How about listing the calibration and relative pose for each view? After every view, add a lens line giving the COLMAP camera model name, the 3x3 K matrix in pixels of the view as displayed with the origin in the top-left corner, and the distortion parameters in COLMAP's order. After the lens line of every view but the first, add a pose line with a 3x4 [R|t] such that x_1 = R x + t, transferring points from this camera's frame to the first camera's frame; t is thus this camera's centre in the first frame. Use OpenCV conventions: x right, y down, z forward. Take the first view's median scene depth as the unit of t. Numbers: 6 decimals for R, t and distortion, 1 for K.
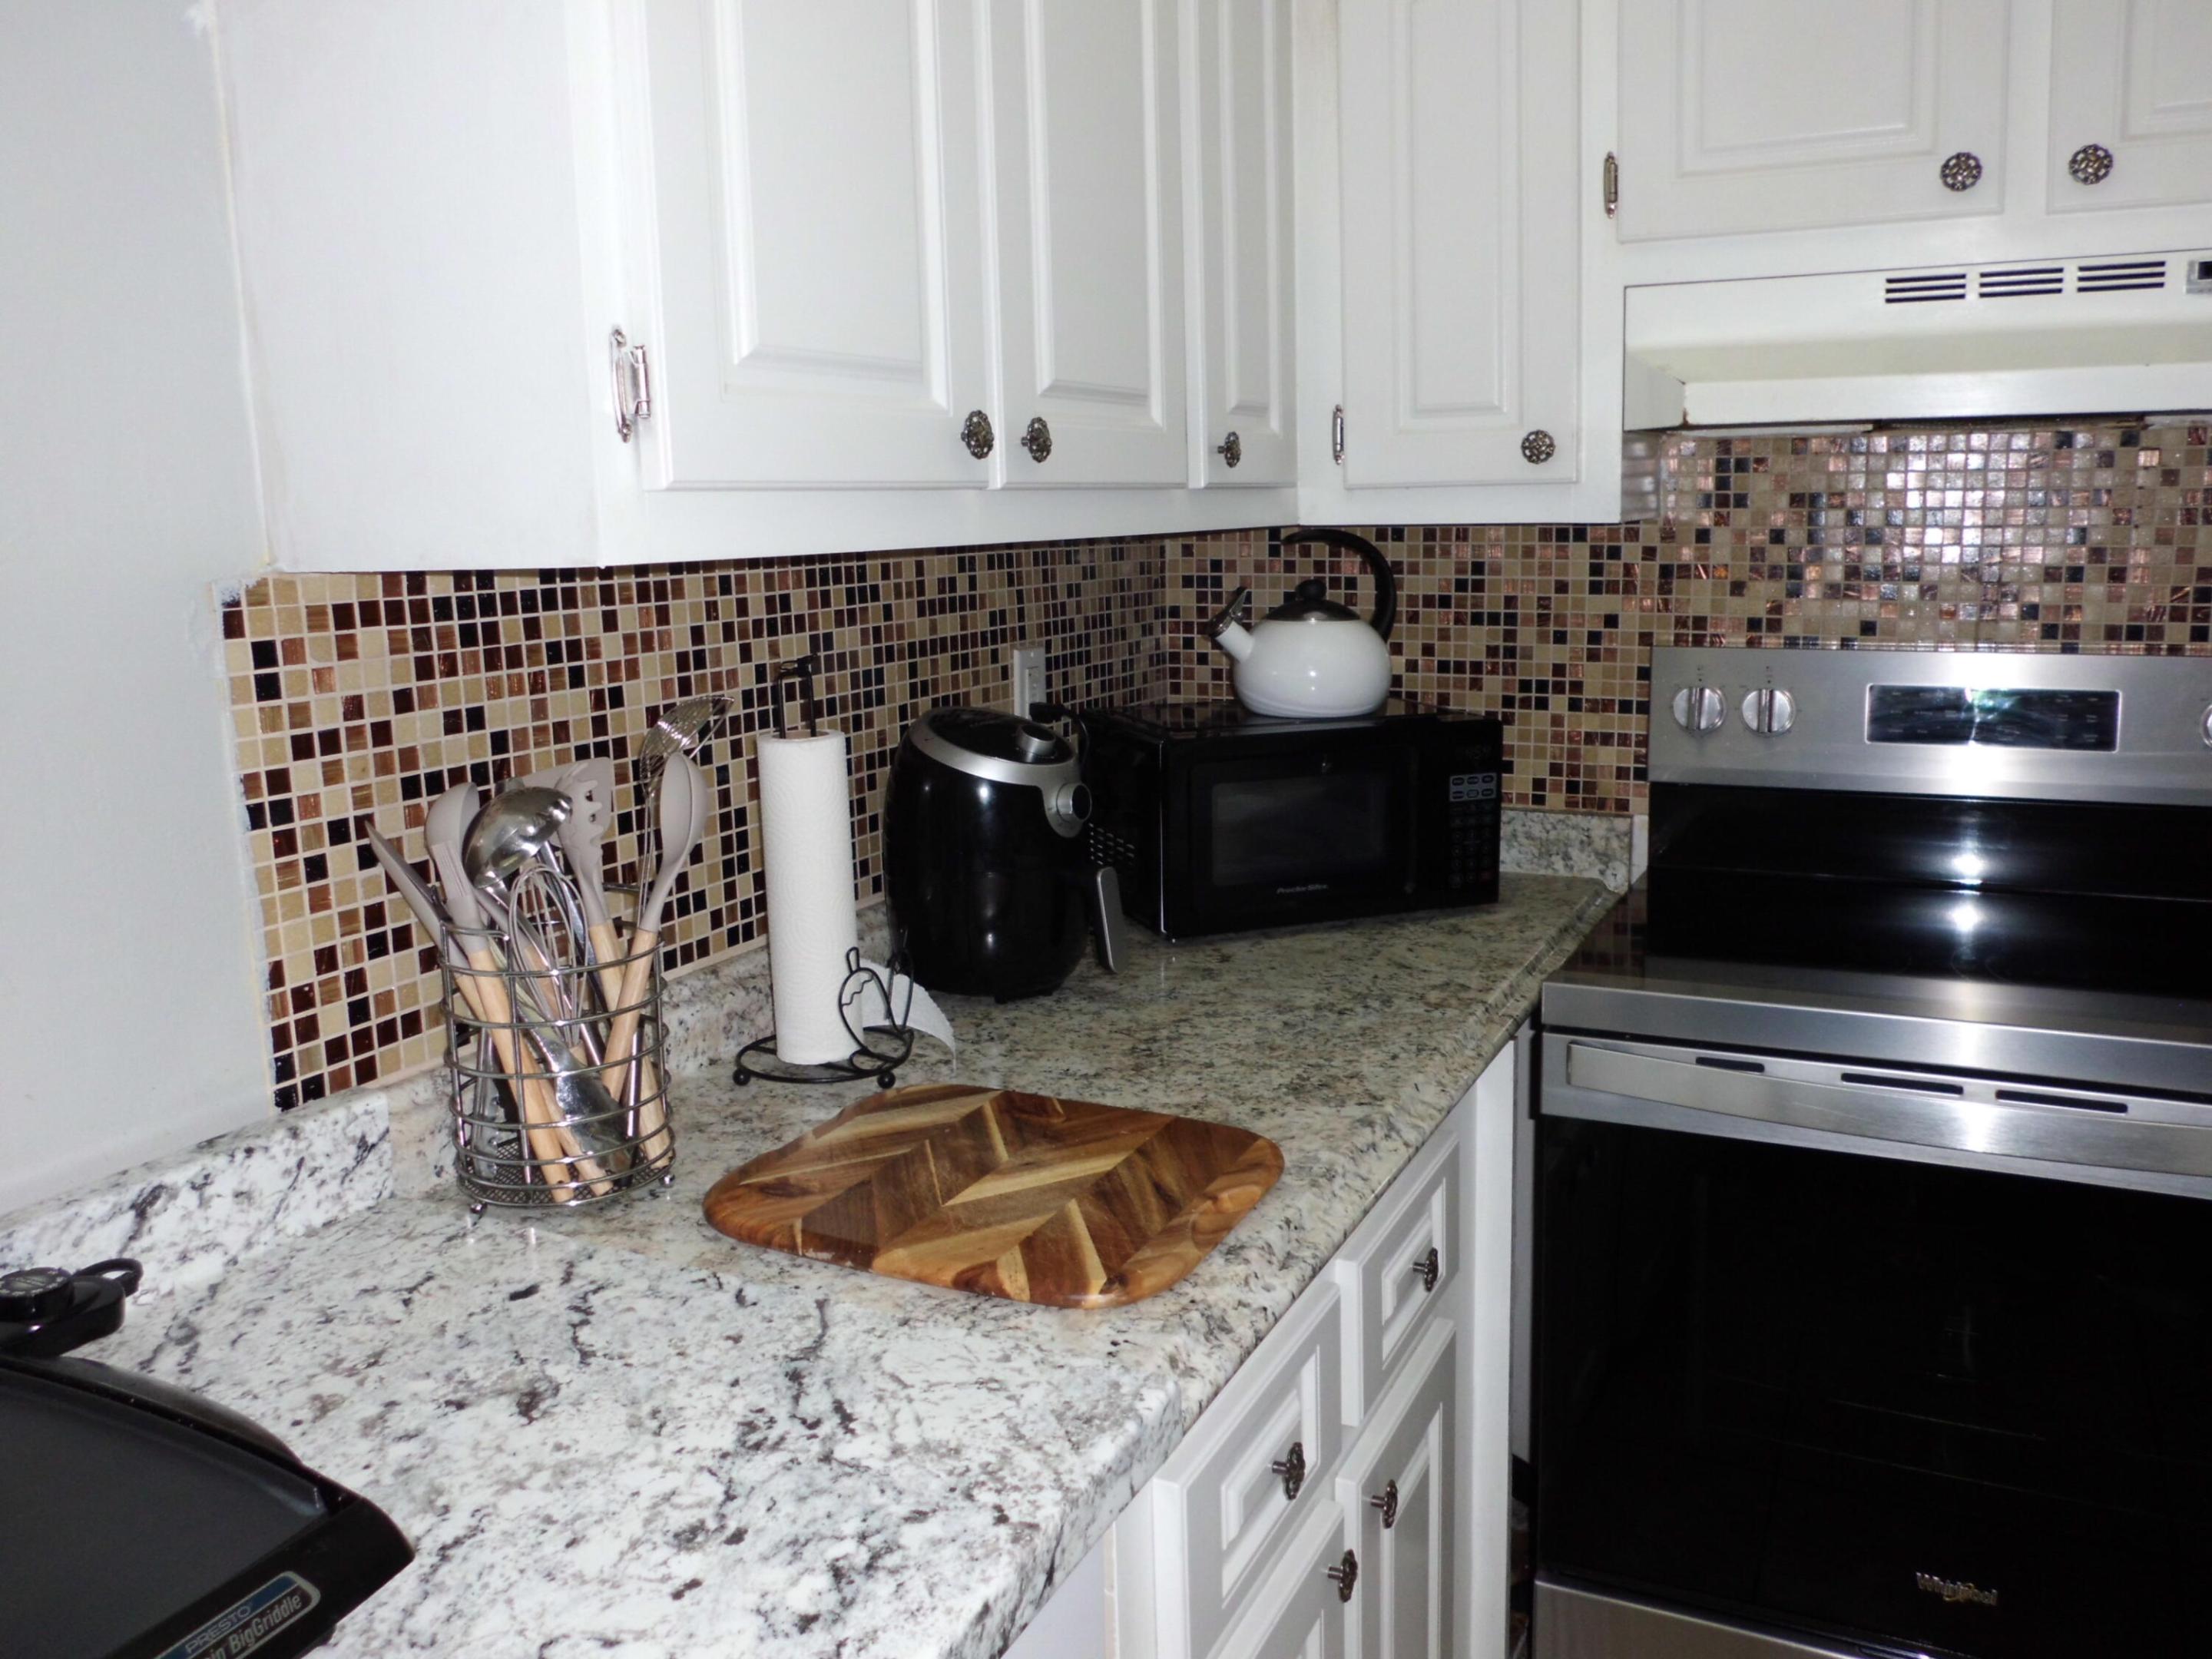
lens RADIAL K [[1710.3, 0, 1104.7], [0, 1710.3, 819.1], [0, 0, 1]] dist [-0.041727, 0.003098]
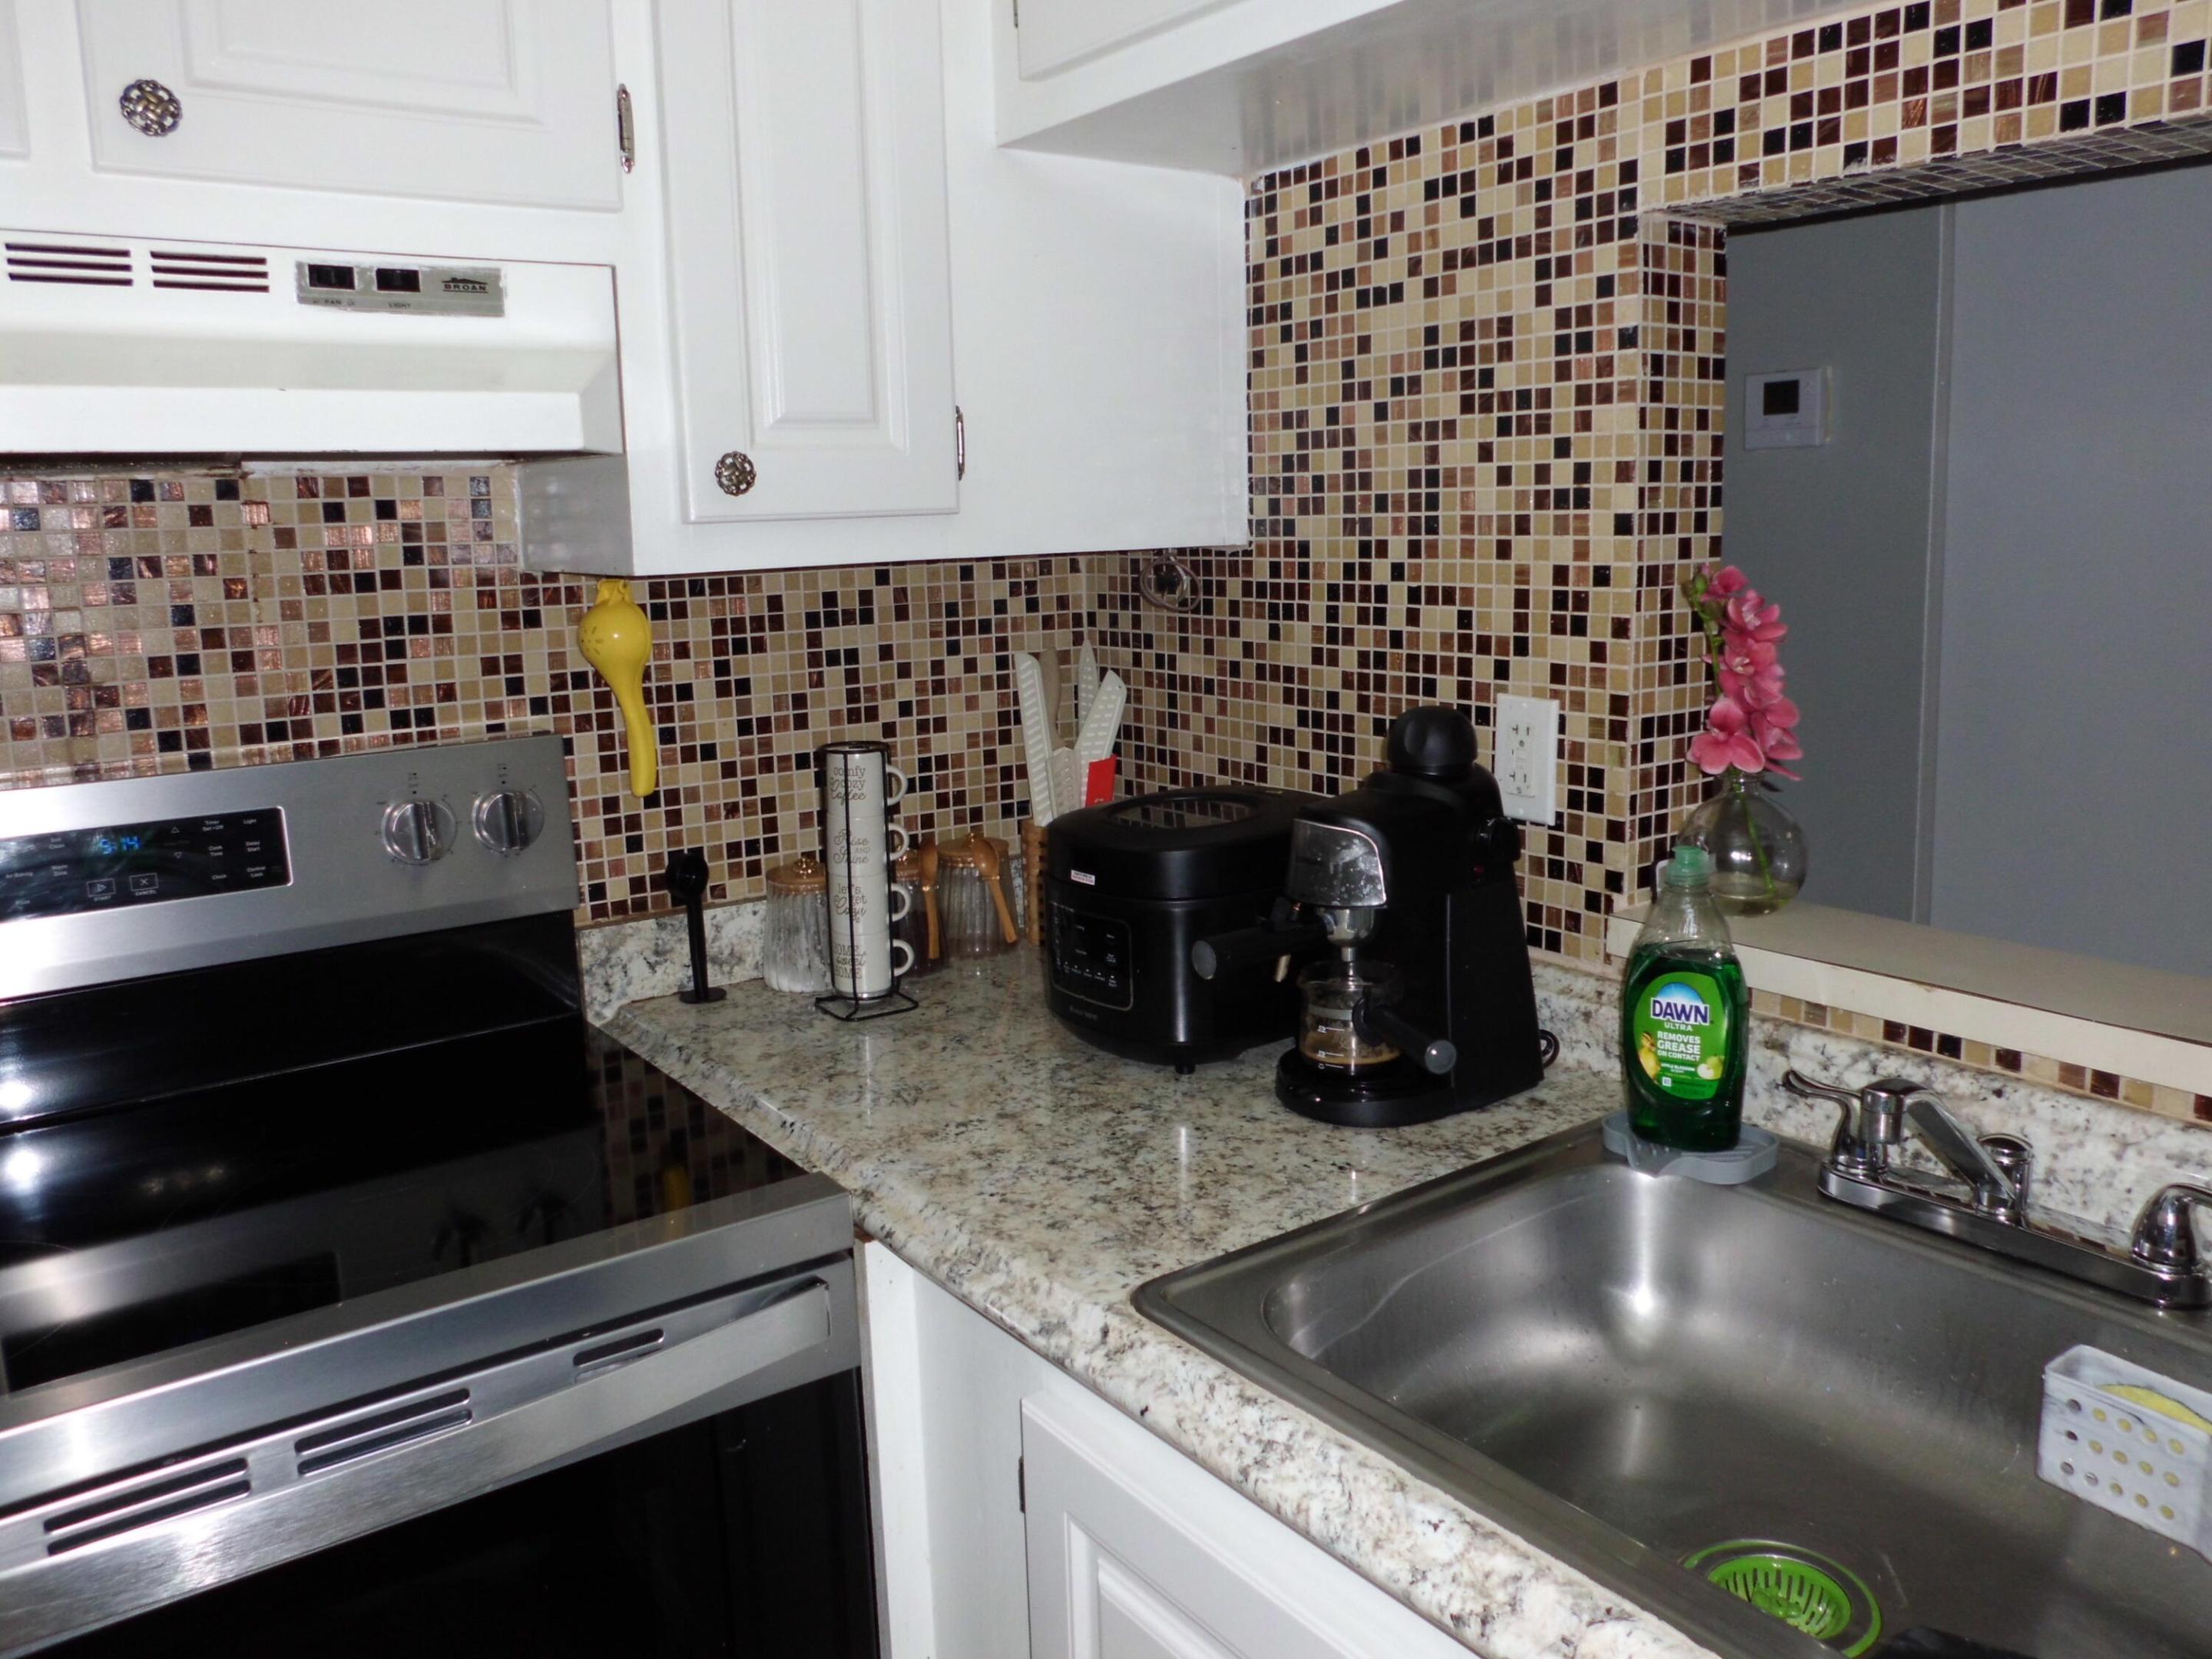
lens RADIAL K [[1665.1, 0, 1108.7], [0, 1665.1, 778.0], [0, 0, 1]] dist [-0.076836, 0.064094]
pose [[0.455419, -0.134551, 0.880051, 0.102980], [0.178134, 0.982295, 0.058001, -0.063628], [-0.872274, 0.130352, 0.471324, 0.290723]]
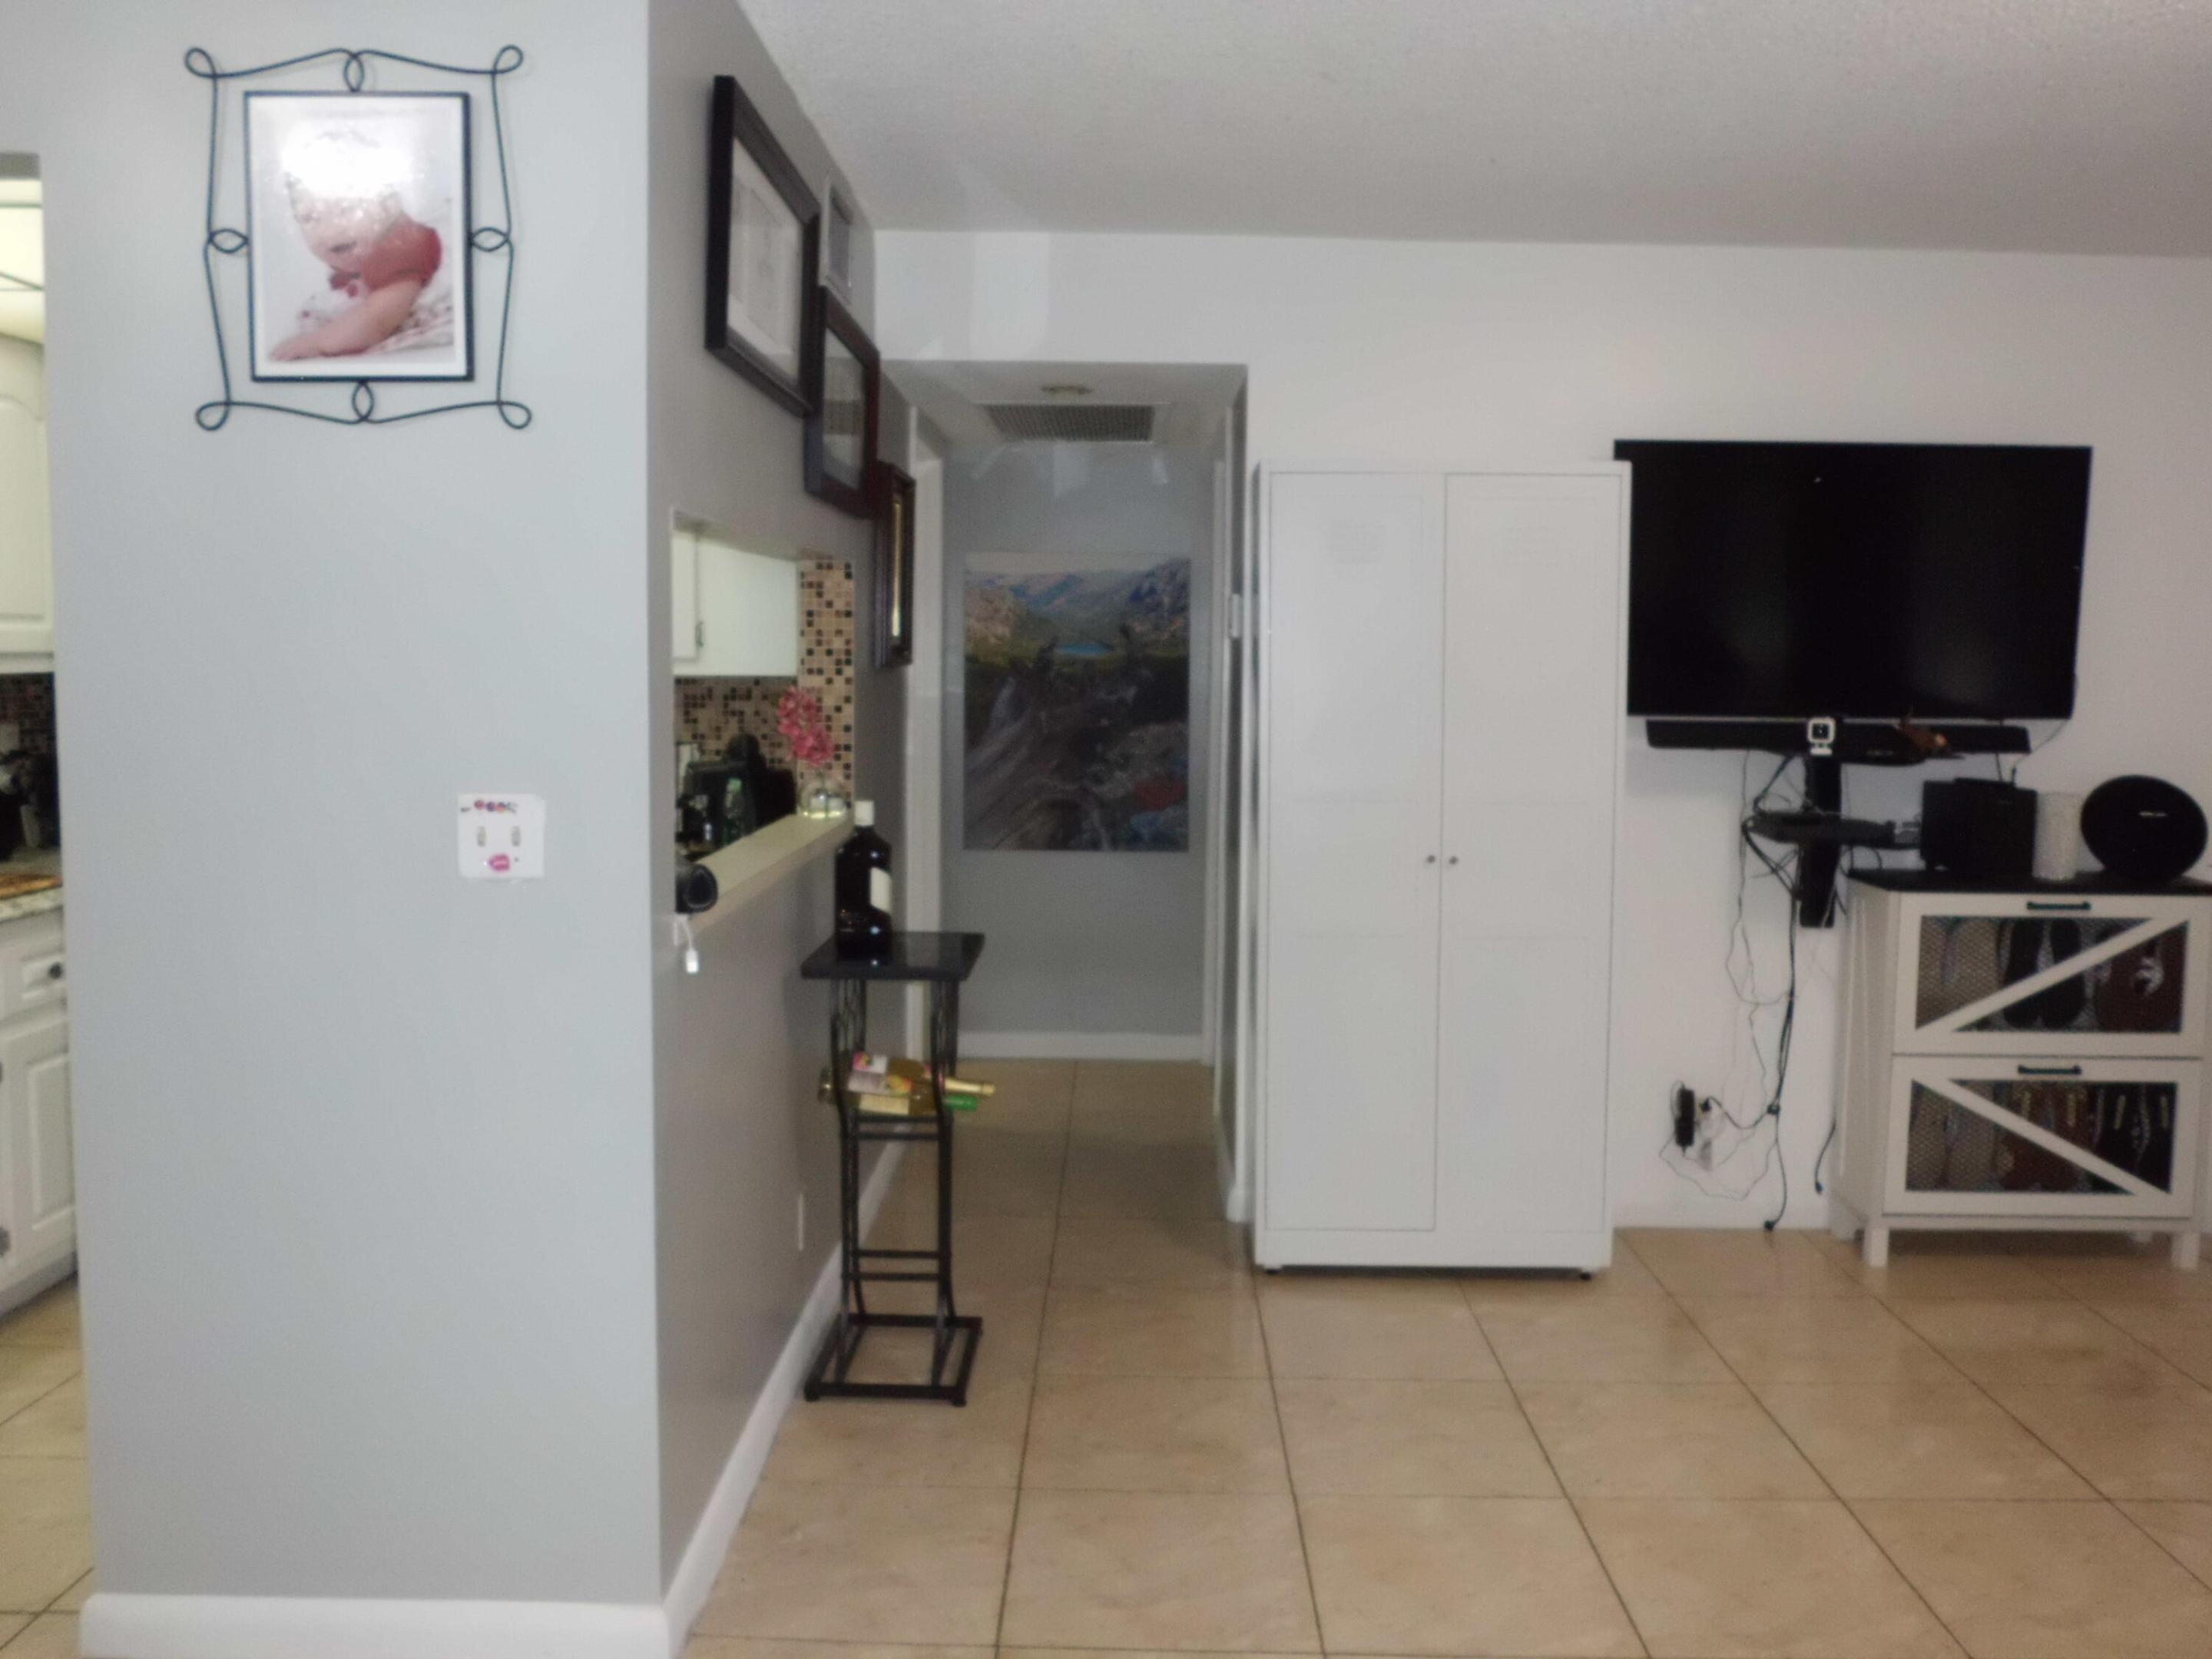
lens RADIAL K [[1665.1, 0, 1108.7], [0, 1665.1, 778.0], [0, 0, 1]] dist [-0.076836, 0.064094]
pose [[0.899540, 0.001065, 0.436837, 0.311660], [0.045787, 0.994259, -0.096707, 0.234620], [-0.434432, 0.106993, 0.894327, -1.438363]]
